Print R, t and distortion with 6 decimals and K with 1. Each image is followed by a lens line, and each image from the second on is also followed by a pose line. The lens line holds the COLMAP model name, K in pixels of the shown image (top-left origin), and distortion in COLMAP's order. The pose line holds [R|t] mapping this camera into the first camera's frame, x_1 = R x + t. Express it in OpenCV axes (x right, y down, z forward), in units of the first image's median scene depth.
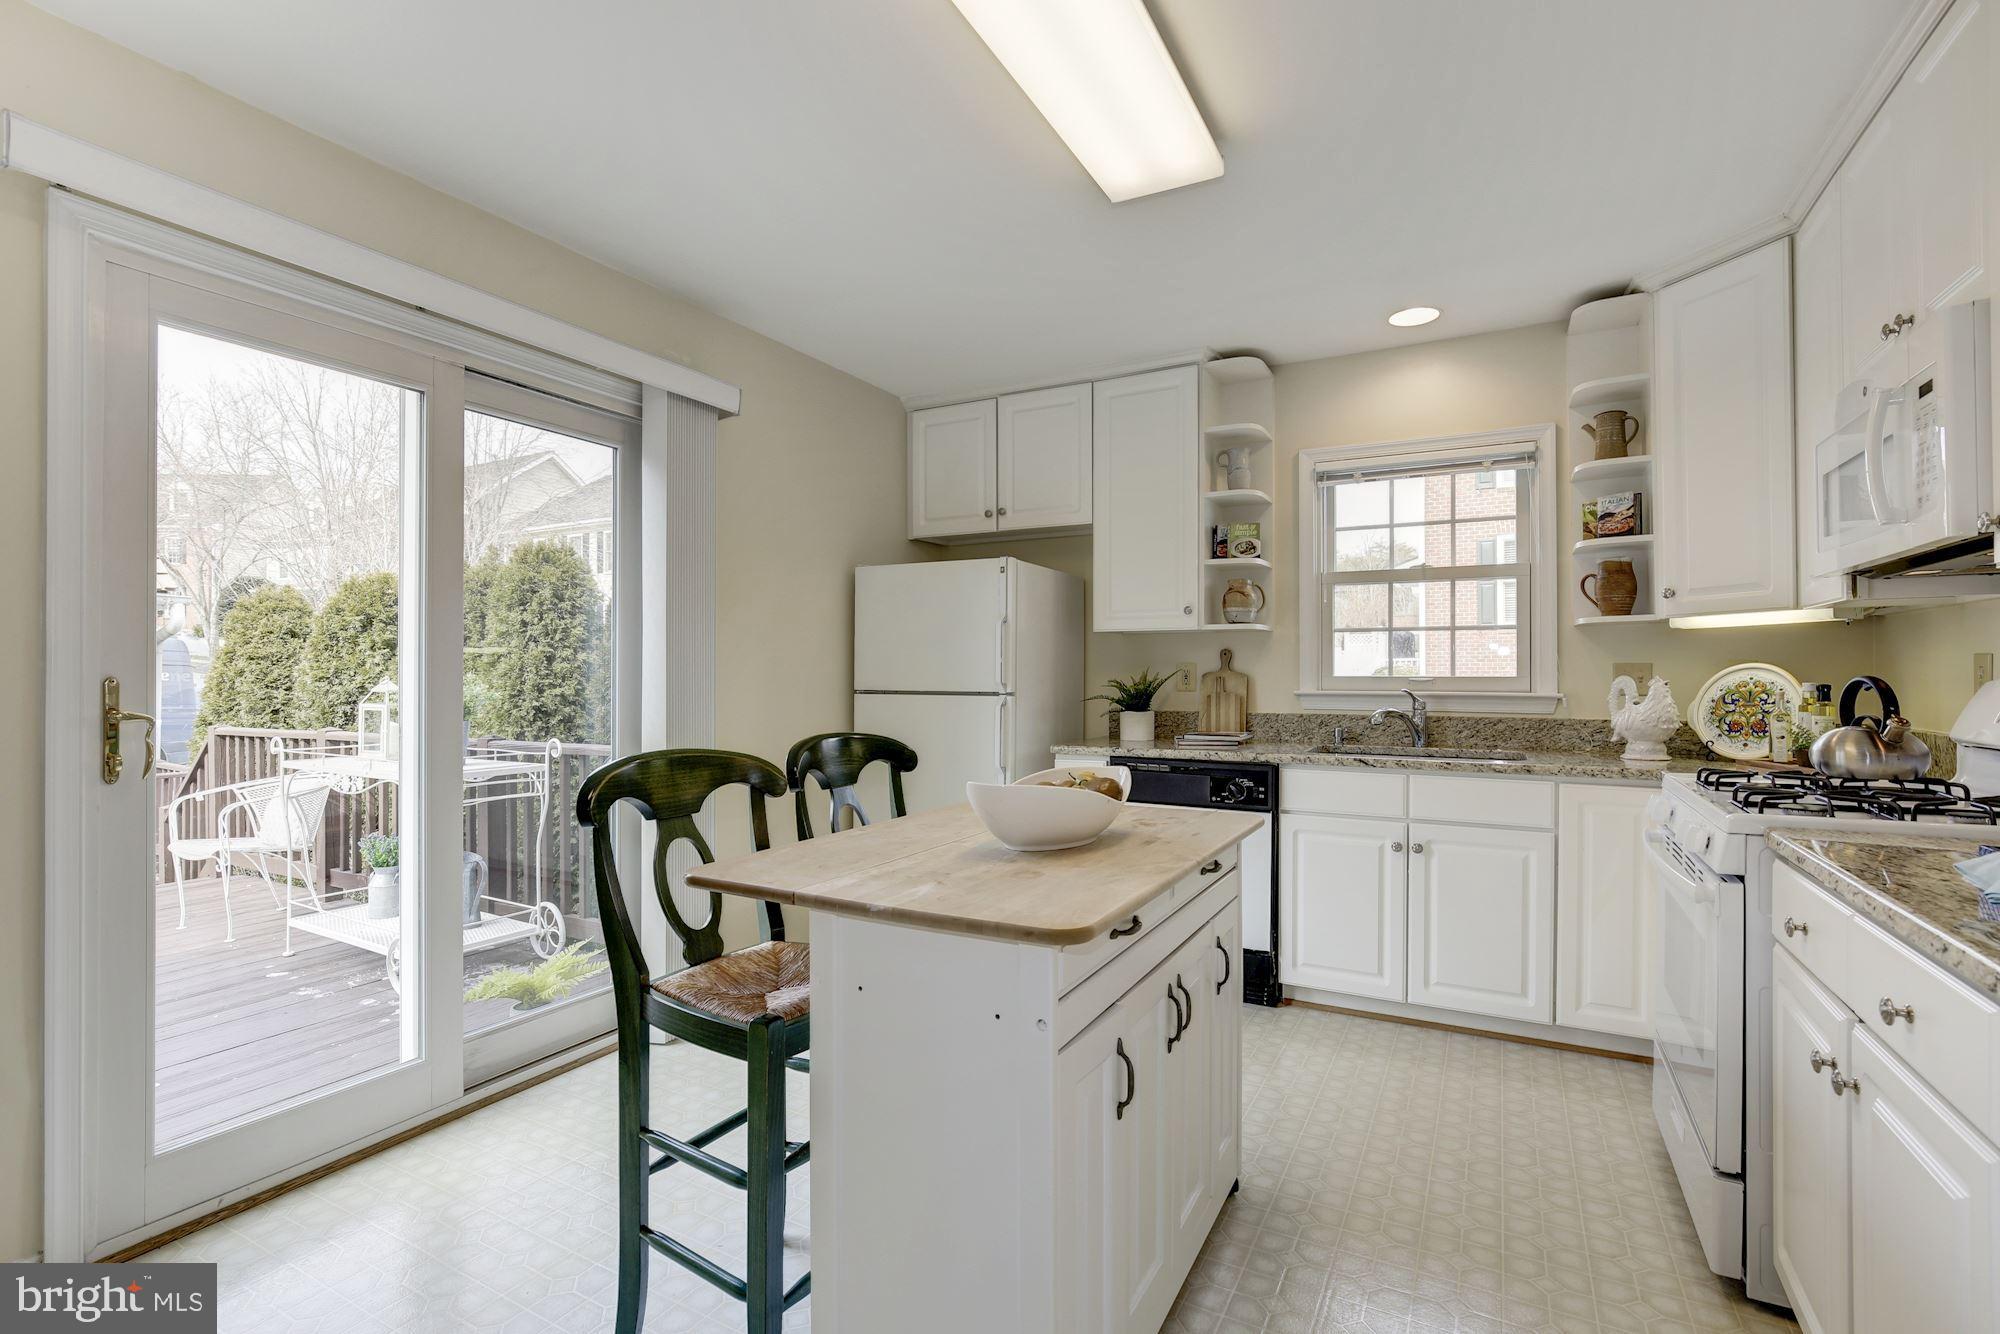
lens RADIAL K [[916.4, 0, 998.9], [0, 916.4, 674.0], [0, 0, 1]] dist [-0.018281, 0.005898]
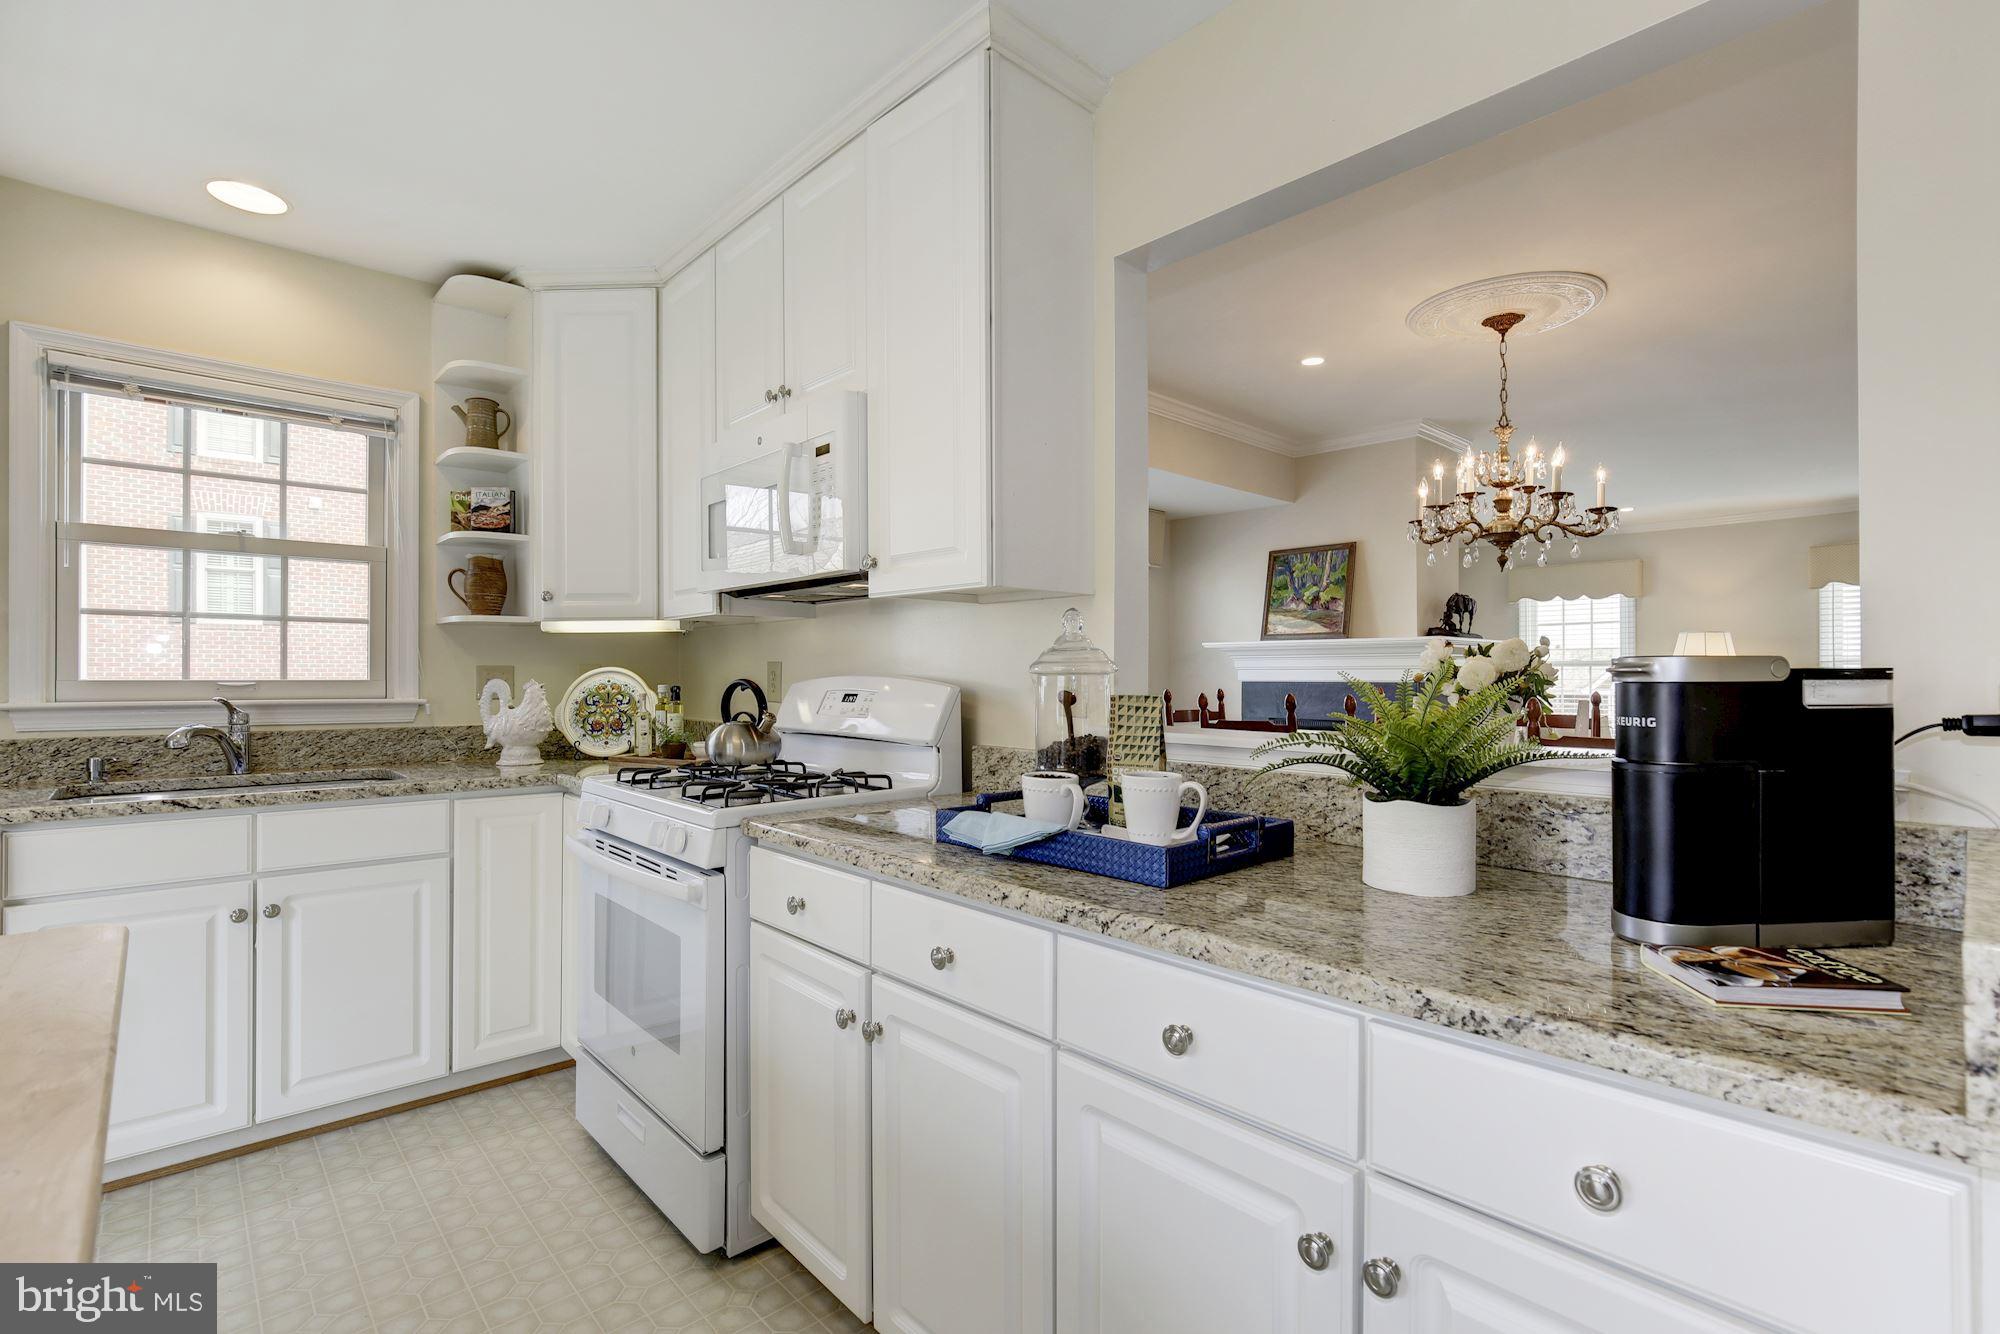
lens RADIAL K [[916.4, 0, 998.9], [0, 916.4, 674.0], [0, 0, 1]] dist [-0.018281, 0.005898]
pose [[0.317887, 0.003565, 0.948122, -0.048157], [-0.001394, 0.999994, -0.003293, -0.000642], [-0.948127, -0.000275, 0.317890, 0.176158]]
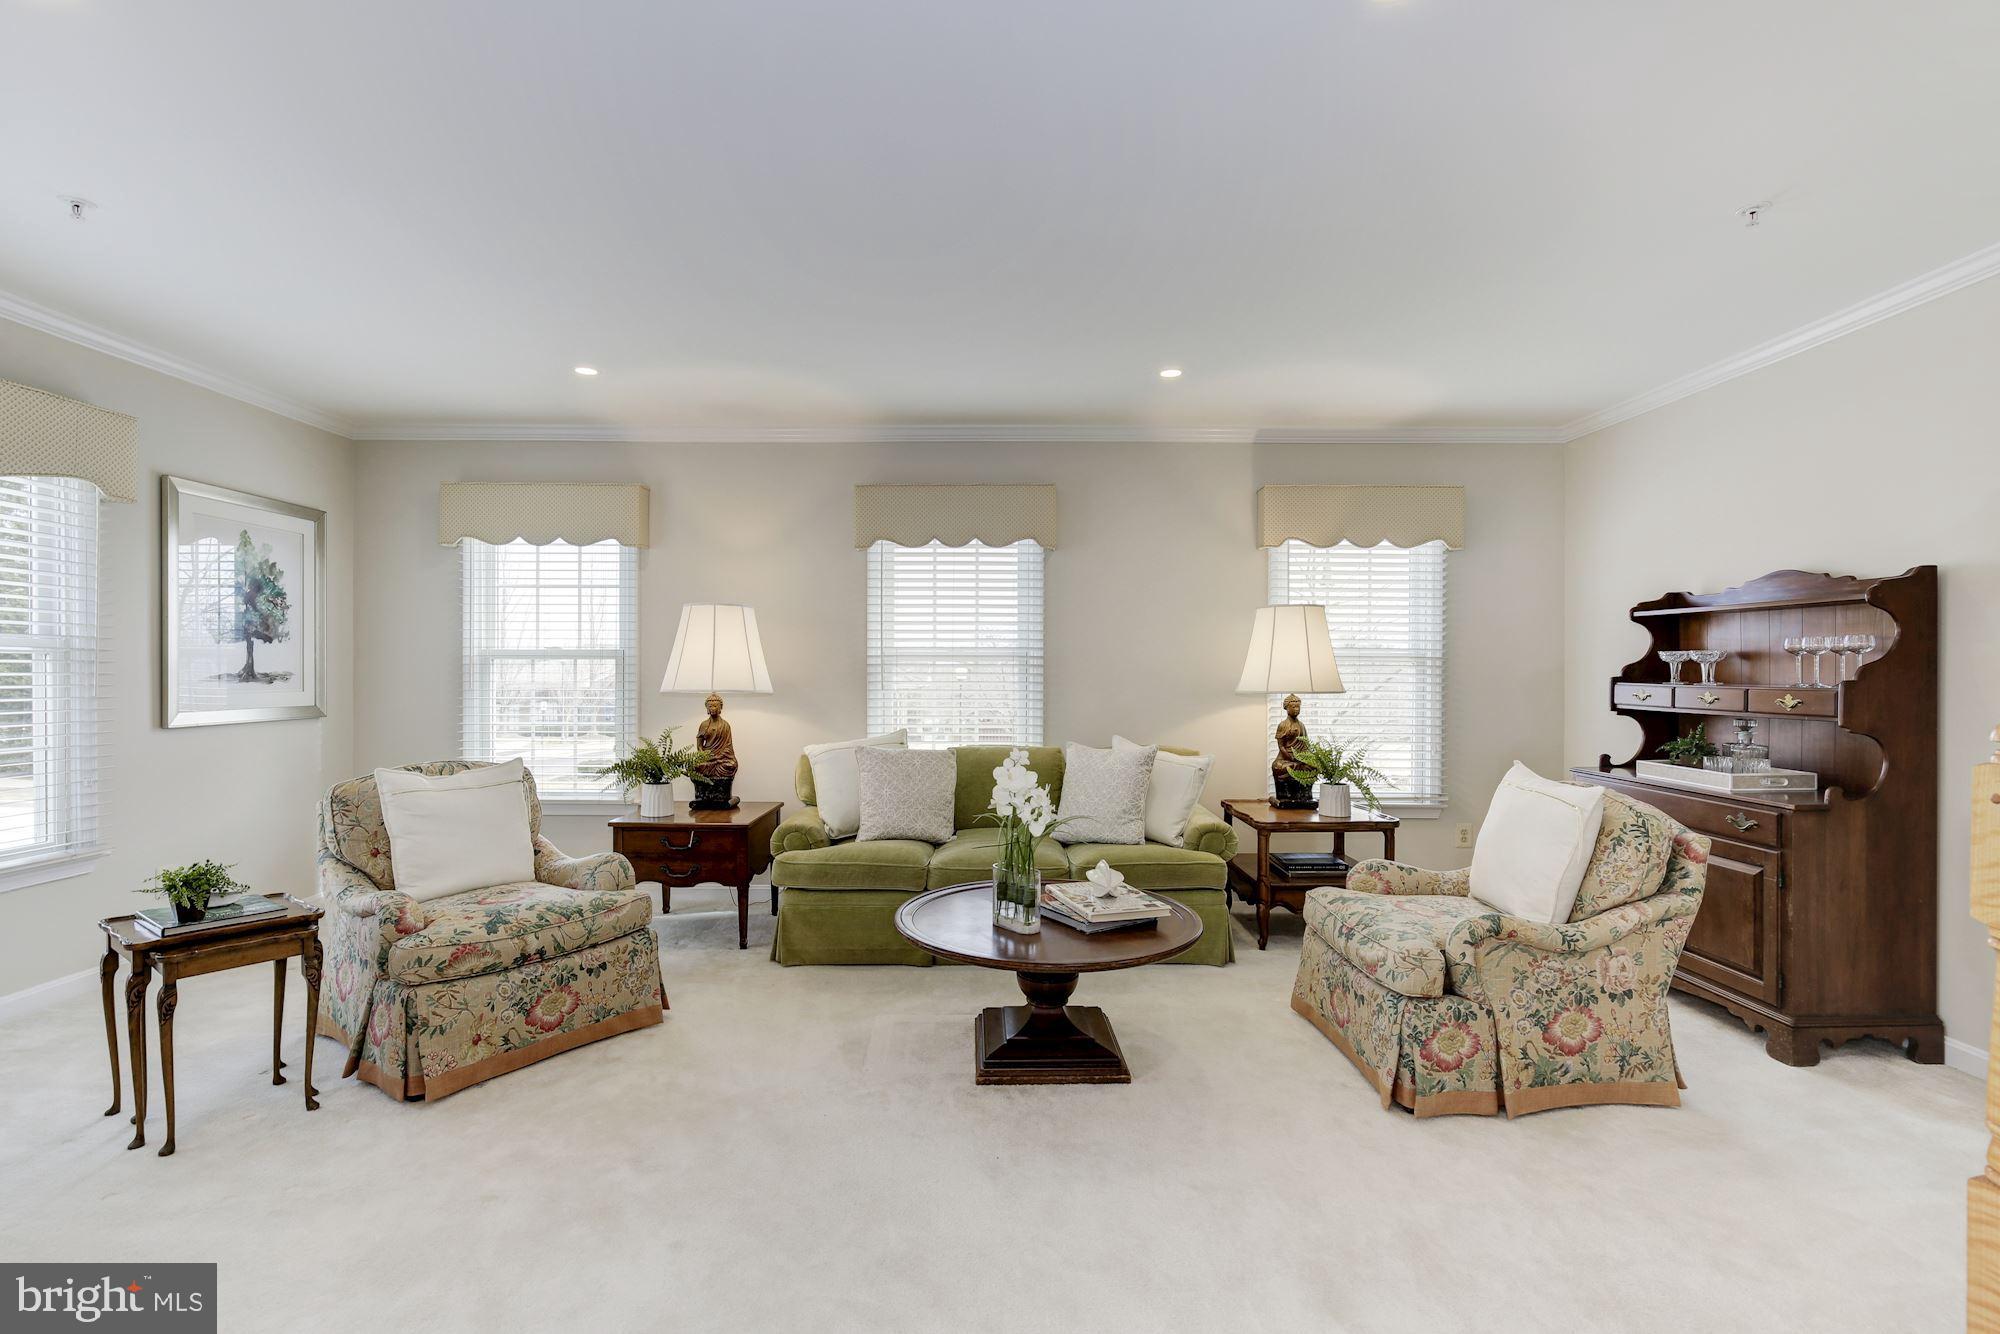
lens RADIAL K [[930.0, 0, 1017.4], [0, 930.0, 670.3], [0, 0, 1]] dist [-0.018246, 0.000440]
pose [[-0.483865, 0.001308, 0.875142, 1.110806], [-0.002022, 0.999995, -0.002612, -0.012411], [-0.875140, -0.003034, -0.483860, -0.437345]]
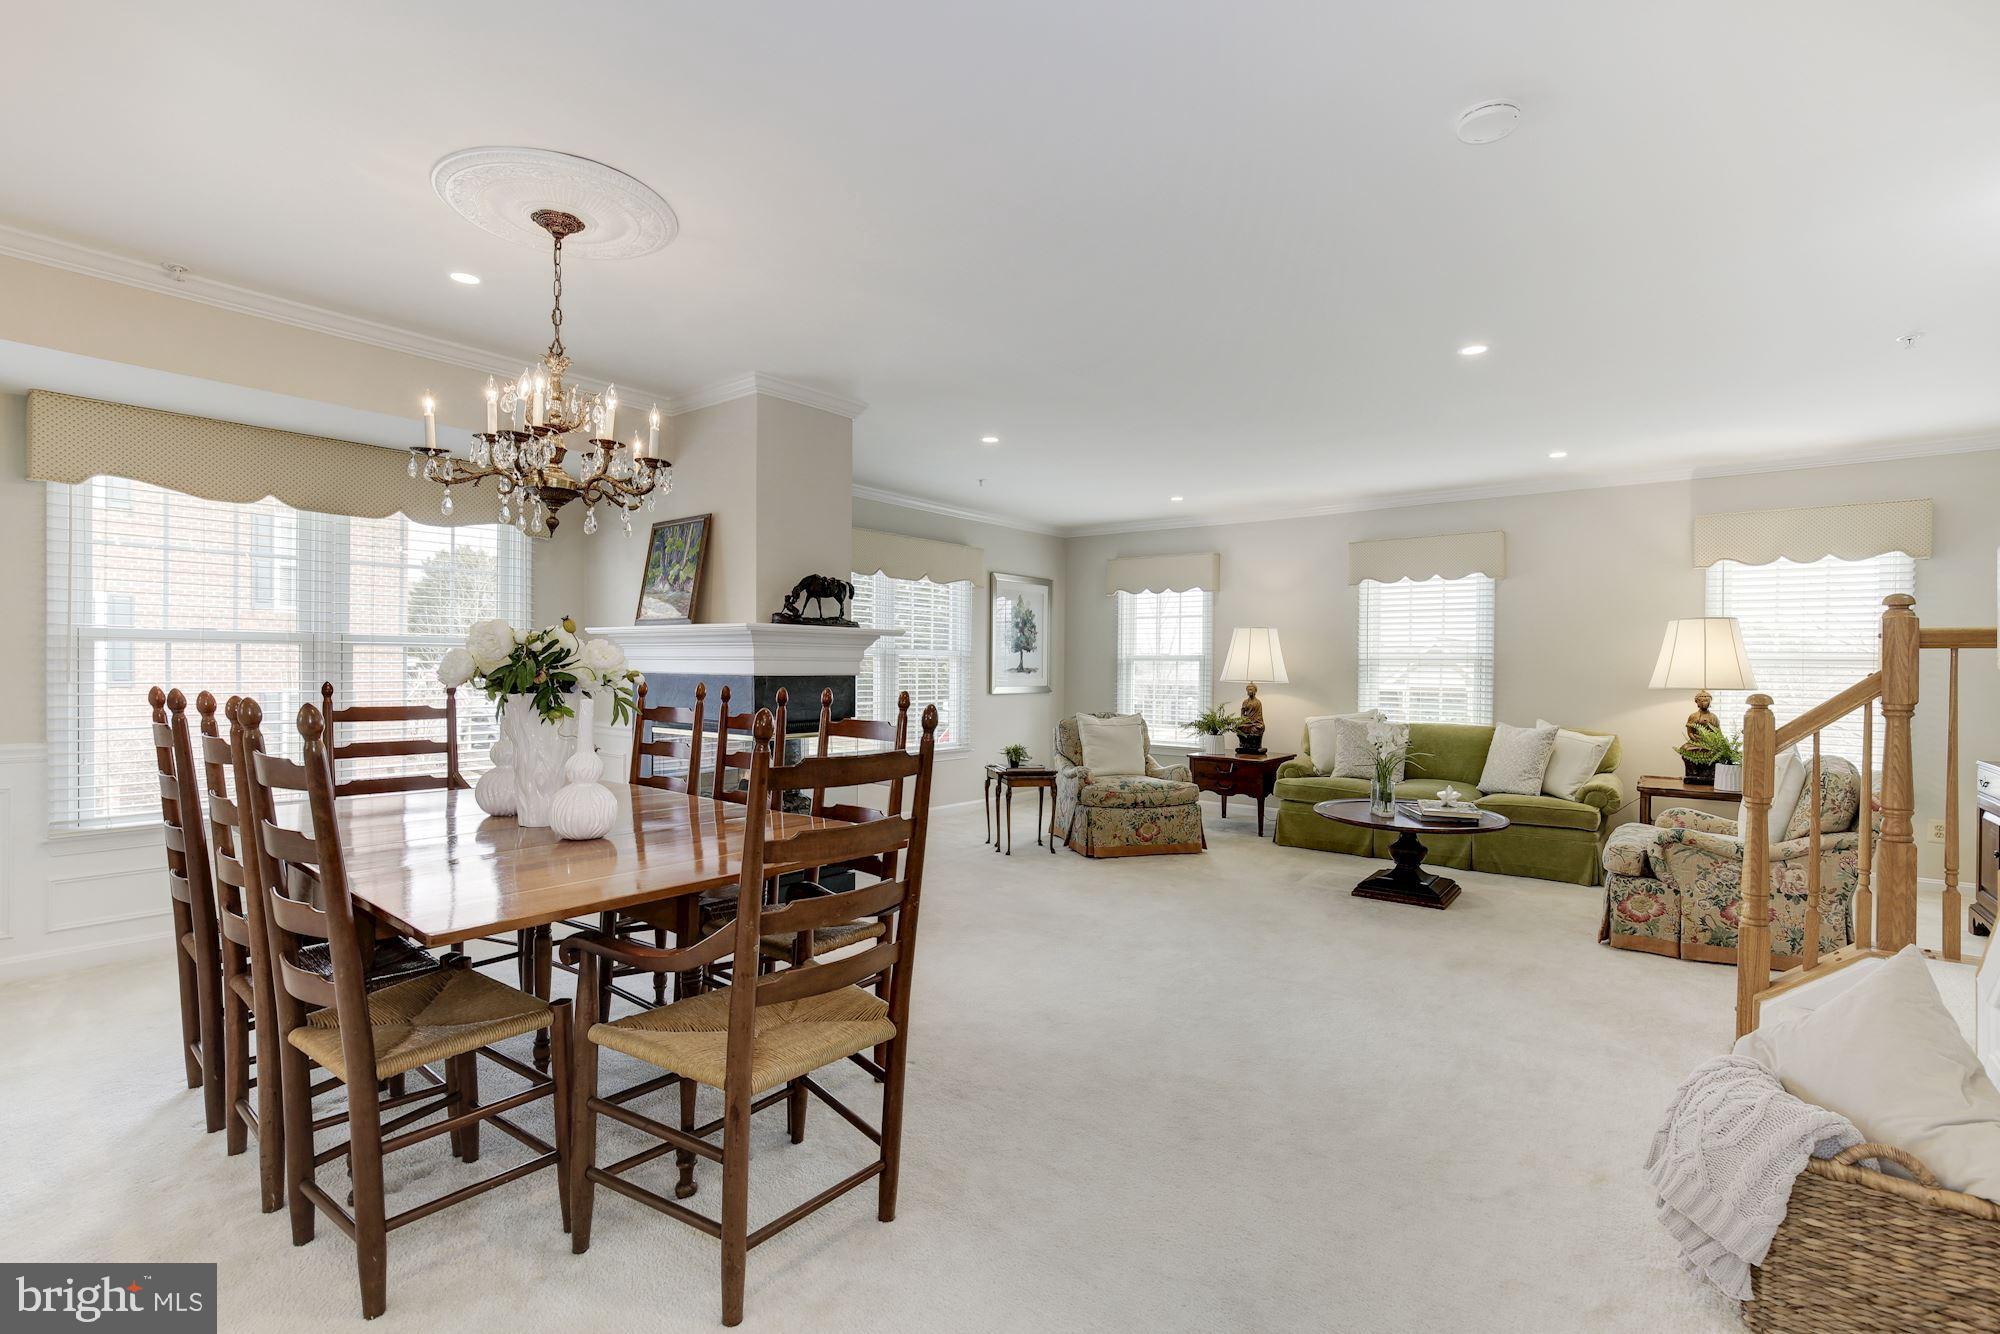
lens RADIAL K [[916.4, 0, 998.9], [0, 916.4, 674.0], [0, 0, 1]] dist [-0.018281, 0.005898]
pose [[0.178144, -0.003102, 0.983999, 0.327582], [-0.011300, 0.999923, 0.005198, -0.005638], [-0.983939, -0.012045, 0.178095, -0.500822]]
